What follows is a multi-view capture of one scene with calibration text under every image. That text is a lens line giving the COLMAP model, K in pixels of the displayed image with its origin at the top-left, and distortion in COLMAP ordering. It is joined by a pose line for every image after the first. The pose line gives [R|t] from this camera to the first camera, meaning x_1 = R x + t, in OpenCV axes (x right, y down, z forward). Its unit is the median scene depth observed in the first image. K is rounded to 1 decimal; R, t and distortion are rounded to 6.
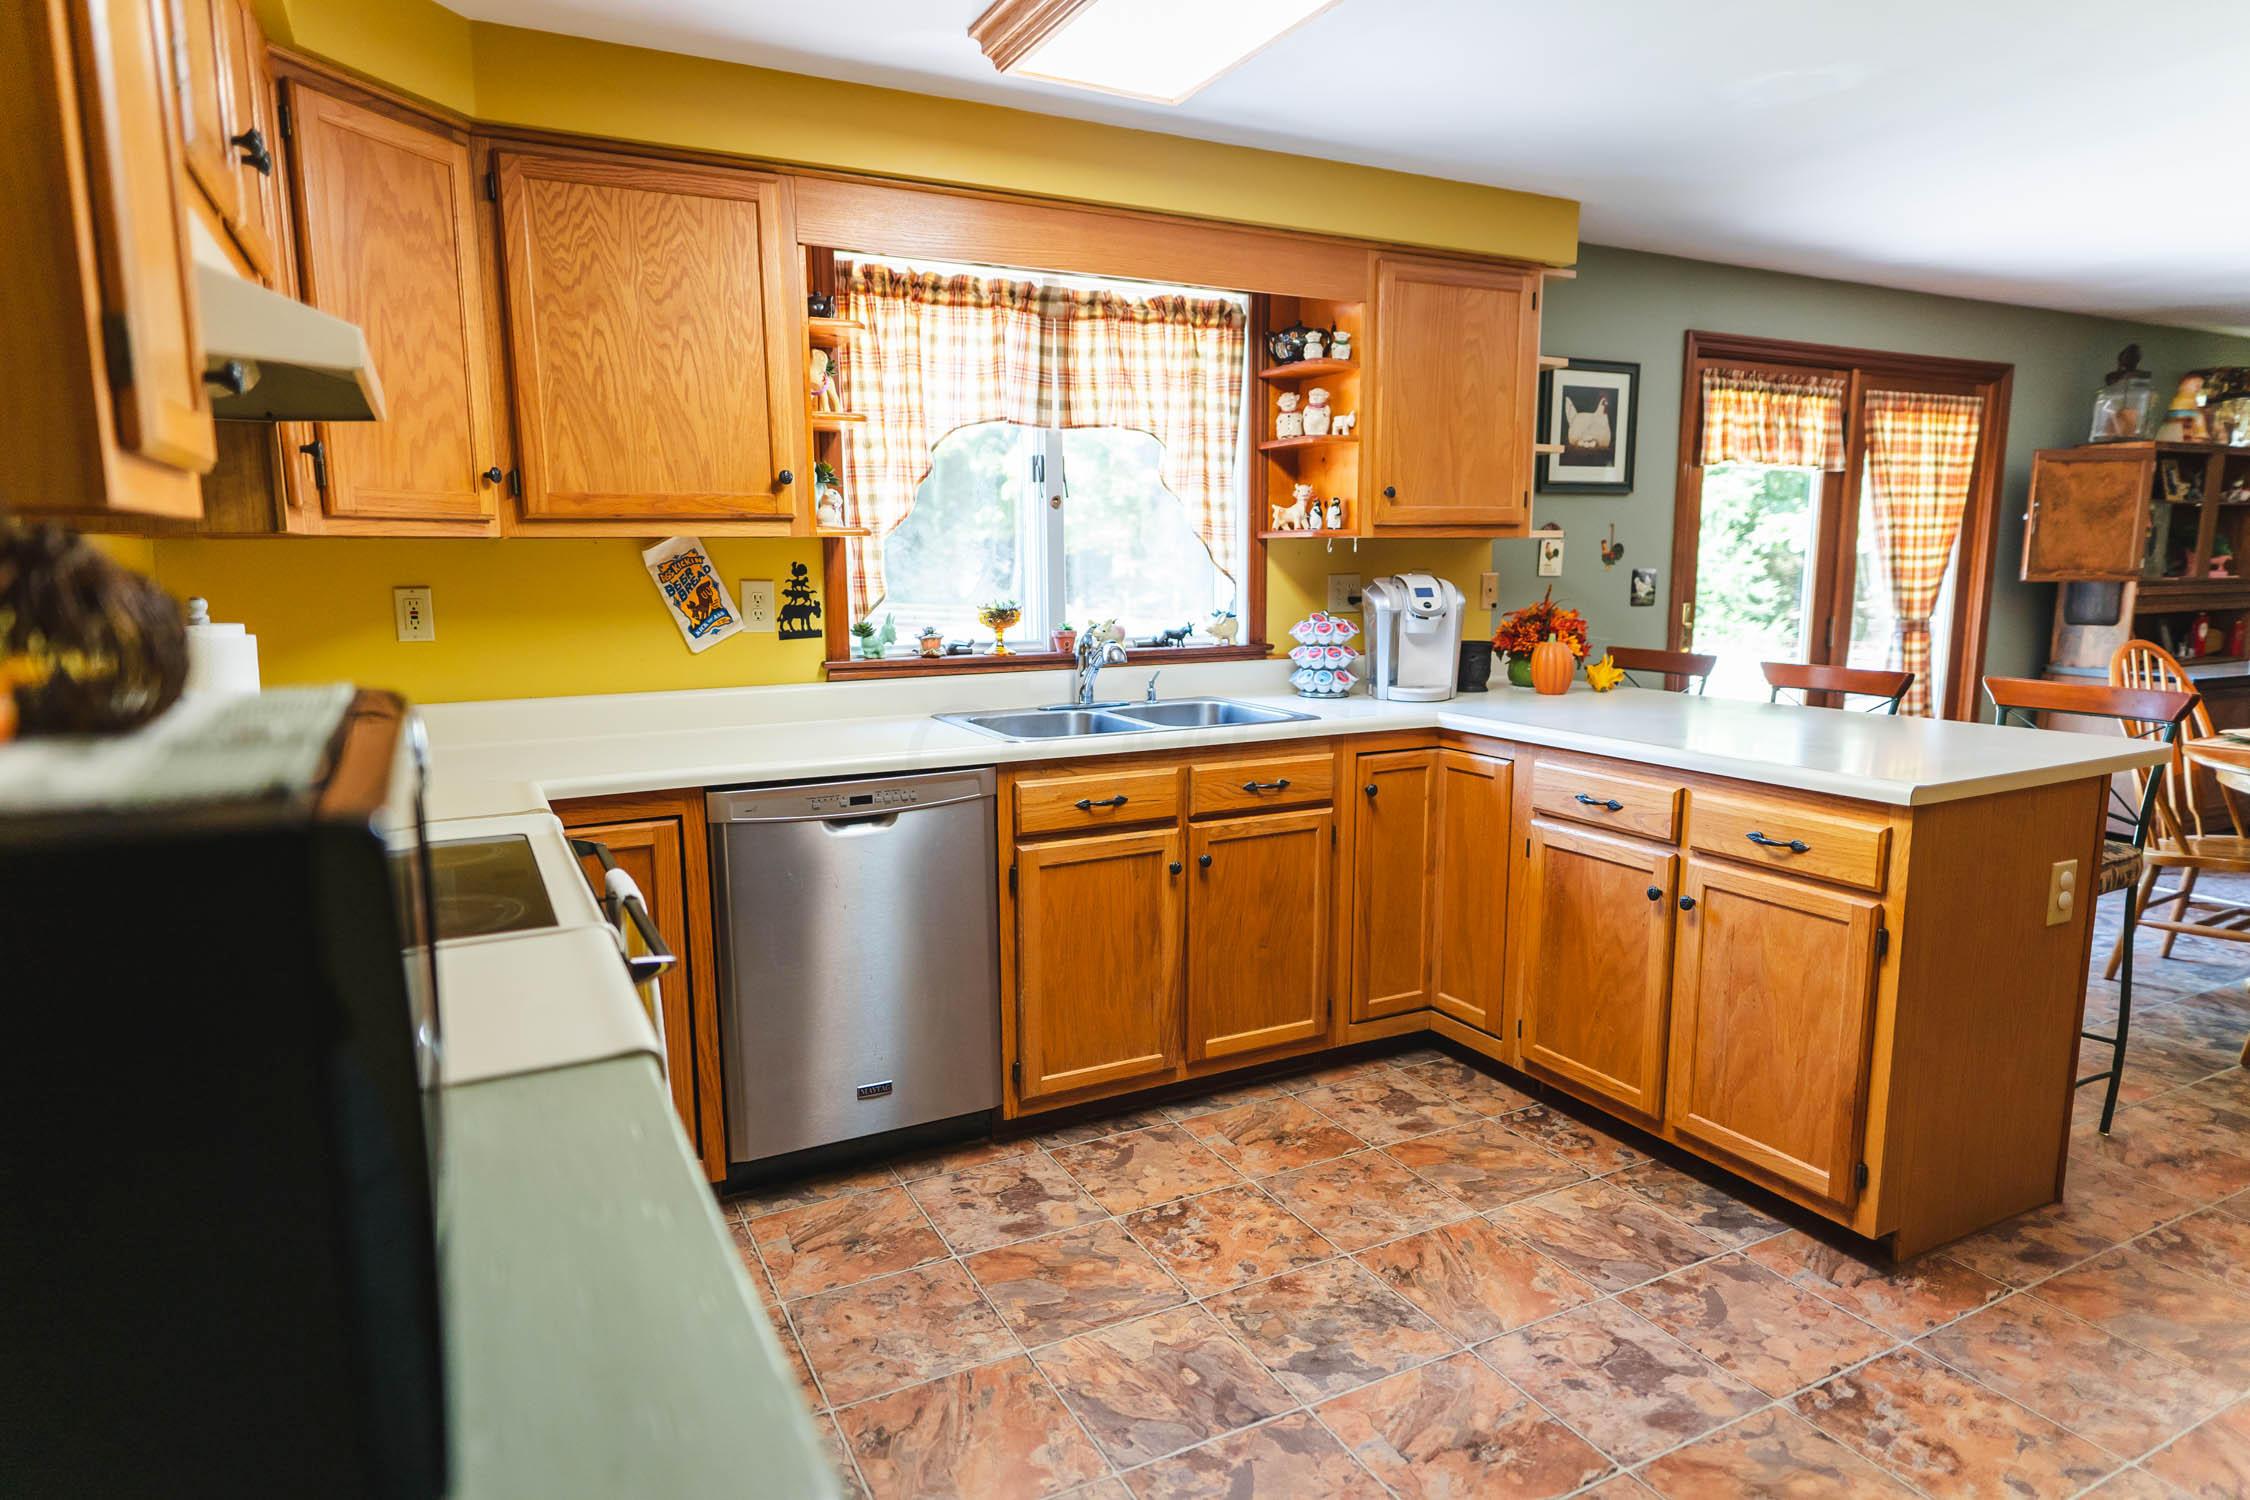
lens RADIAL K [[1302.9, 0, 1120.6], [0, 1302.9, 761.6], [0, 0, 1]] dist [-0.000379, 0.001258]
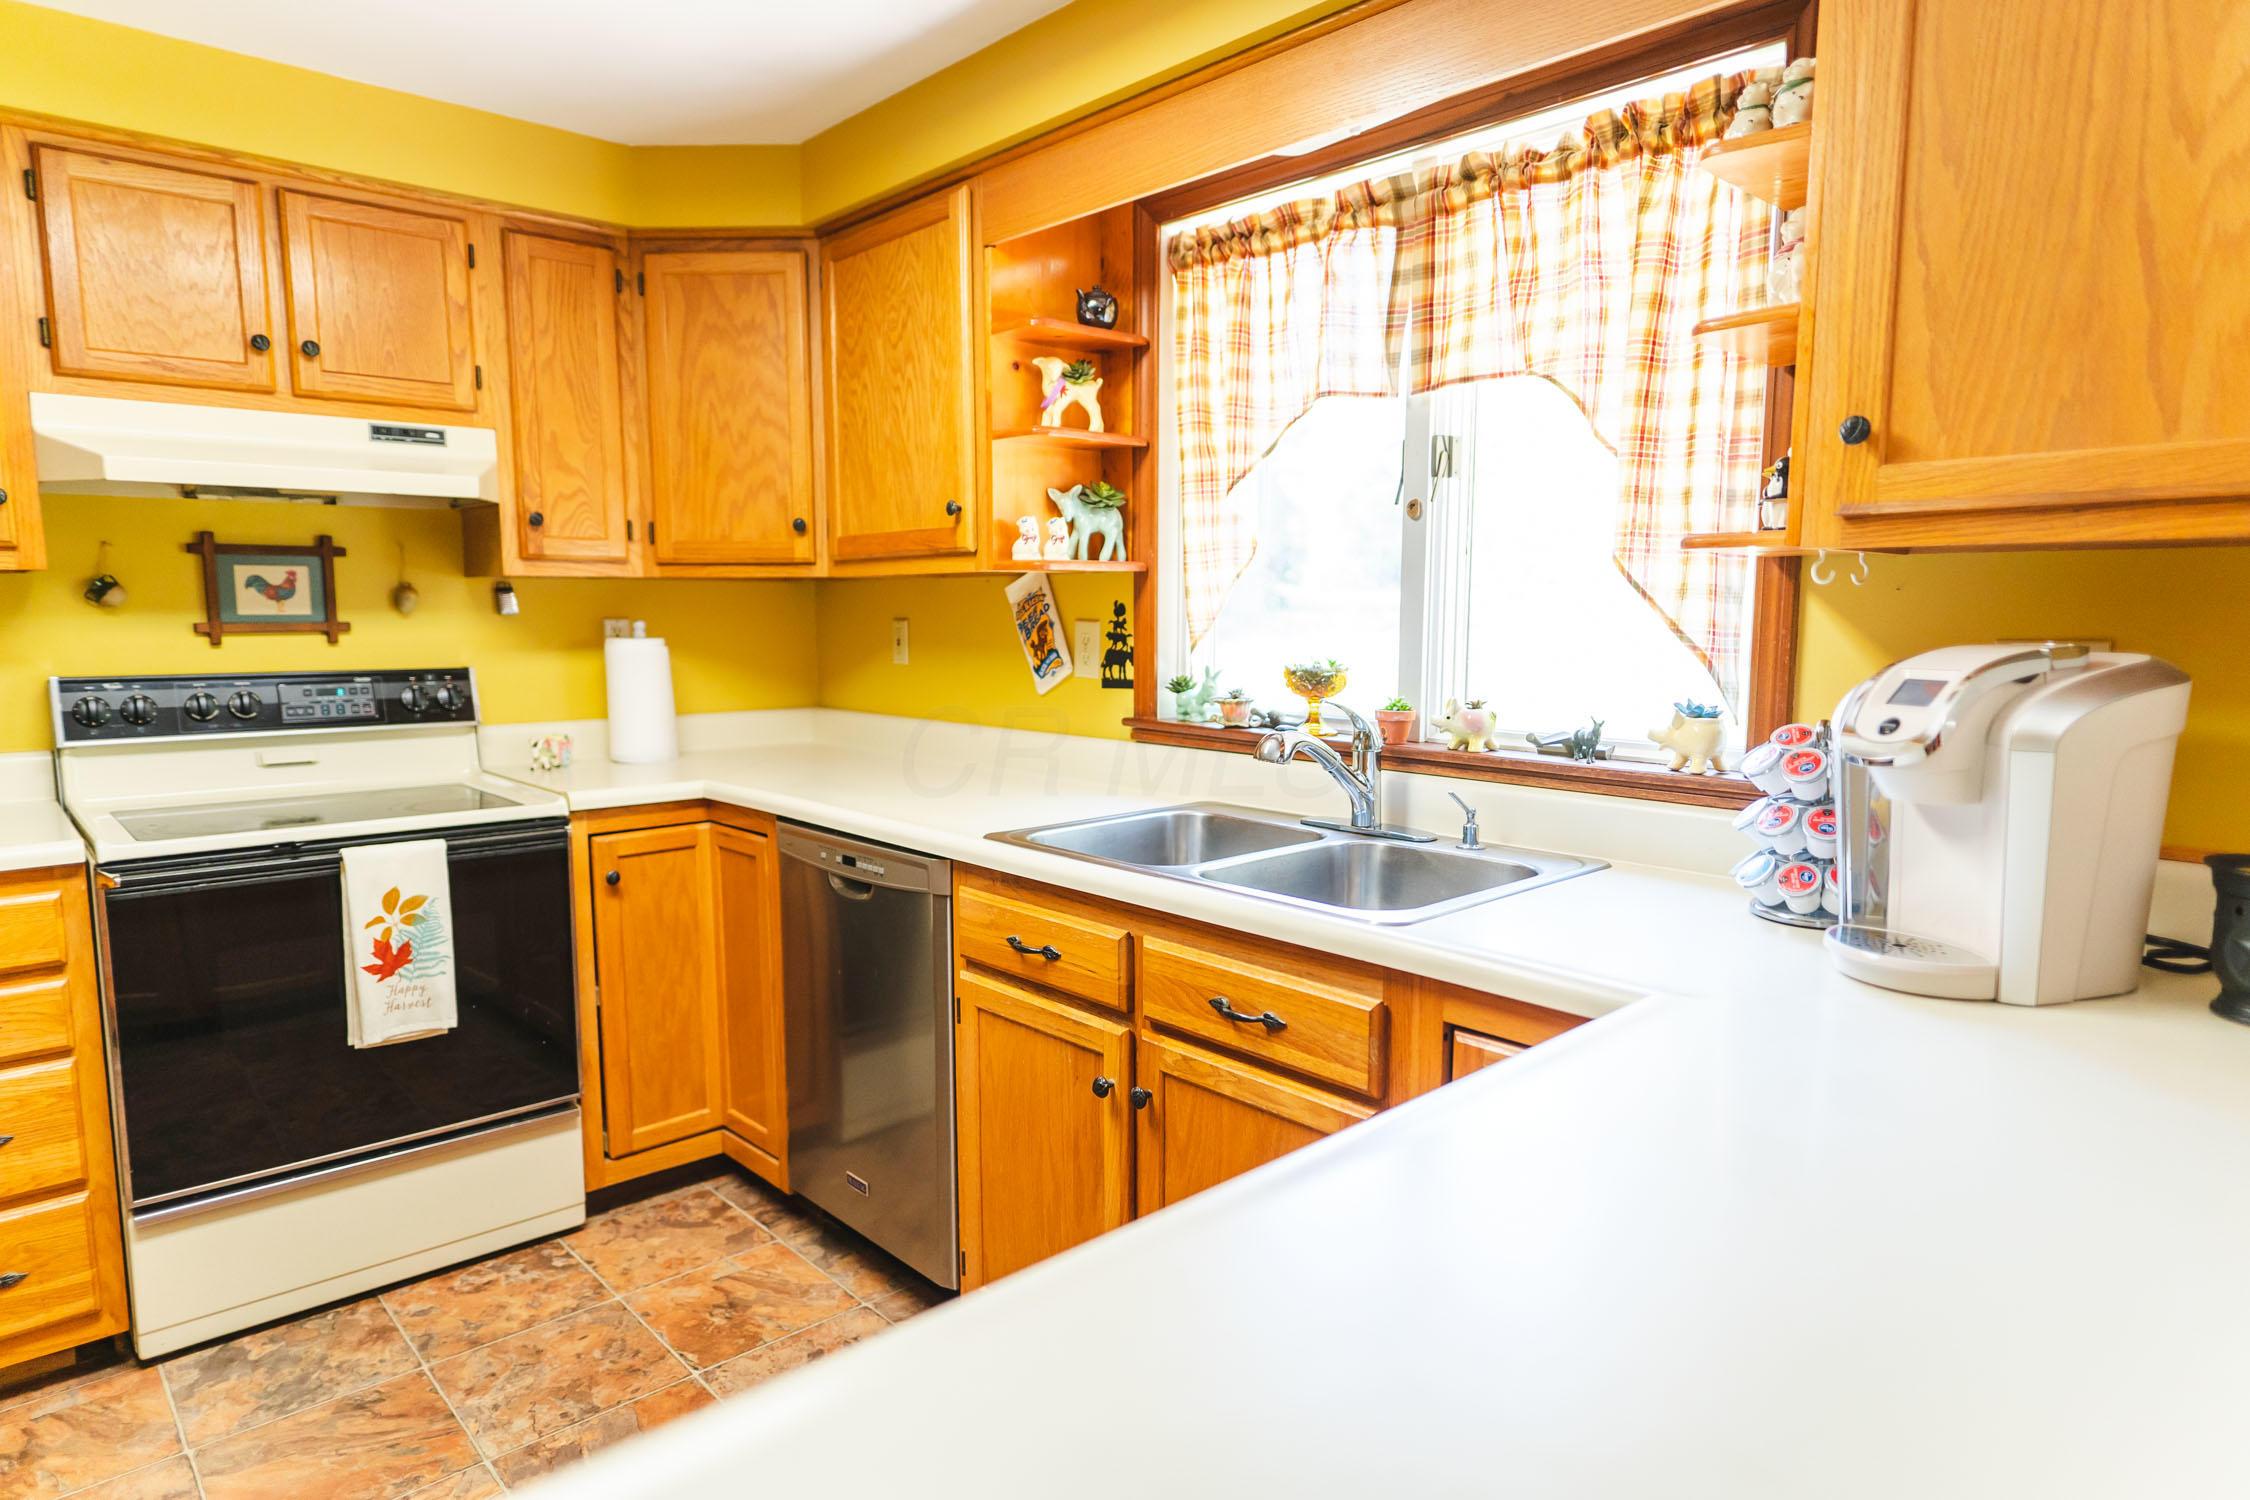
lens RADIAL K [[1302.9, 0, 1120.6], [0, 1302.9, 761.6], [0, 0, 1]] dist [-0.000379, 0.001258]
pose [[0.258549, 0.122641, -0.958181, 0.444316], [-0.153603, 0.984508, 0.084563, -0.090199], [0.953708, 0.125316, 0.273381, 0.578823]]
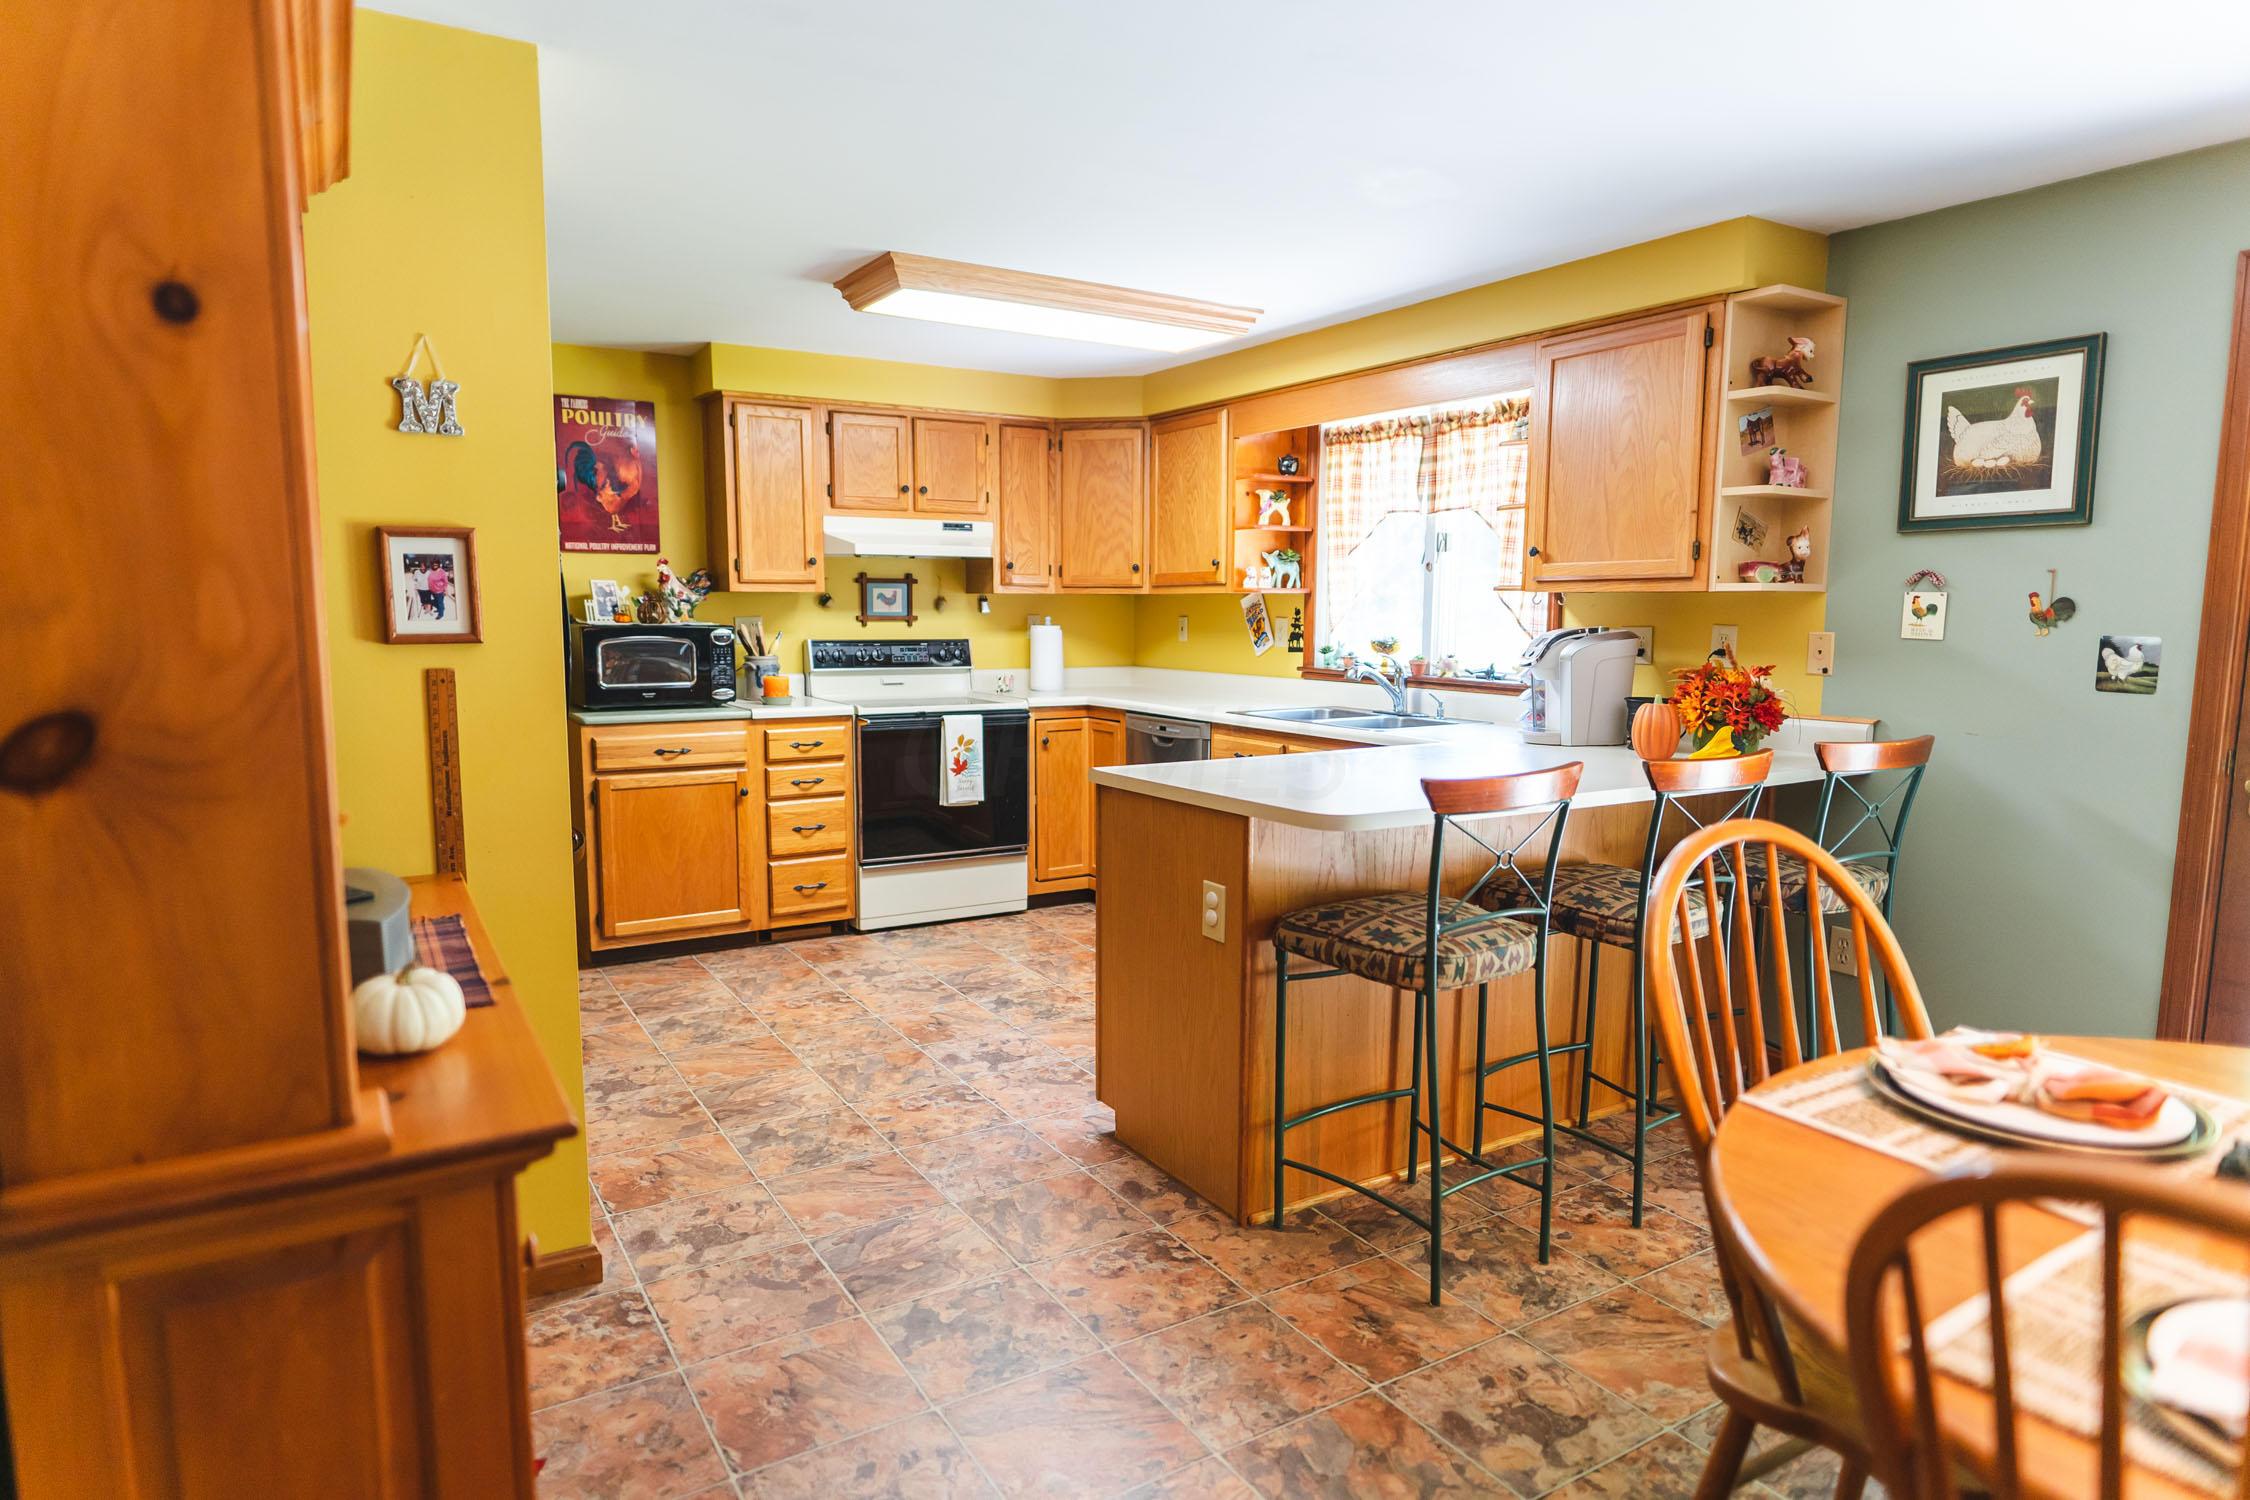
lens RADIAL K [[1302.9, 0, 1120.6], [0, 1302.9, 761.6], [0, 0, 1]] dist [-0.000379, 0.001258]
pose [[0.073206, 0.127069, -0.989189, 1.083175], [-0.162184, 0.980164, 0.113907, -0.083427], [0.984041, 0.152092, 0.092362, 0.479571]]
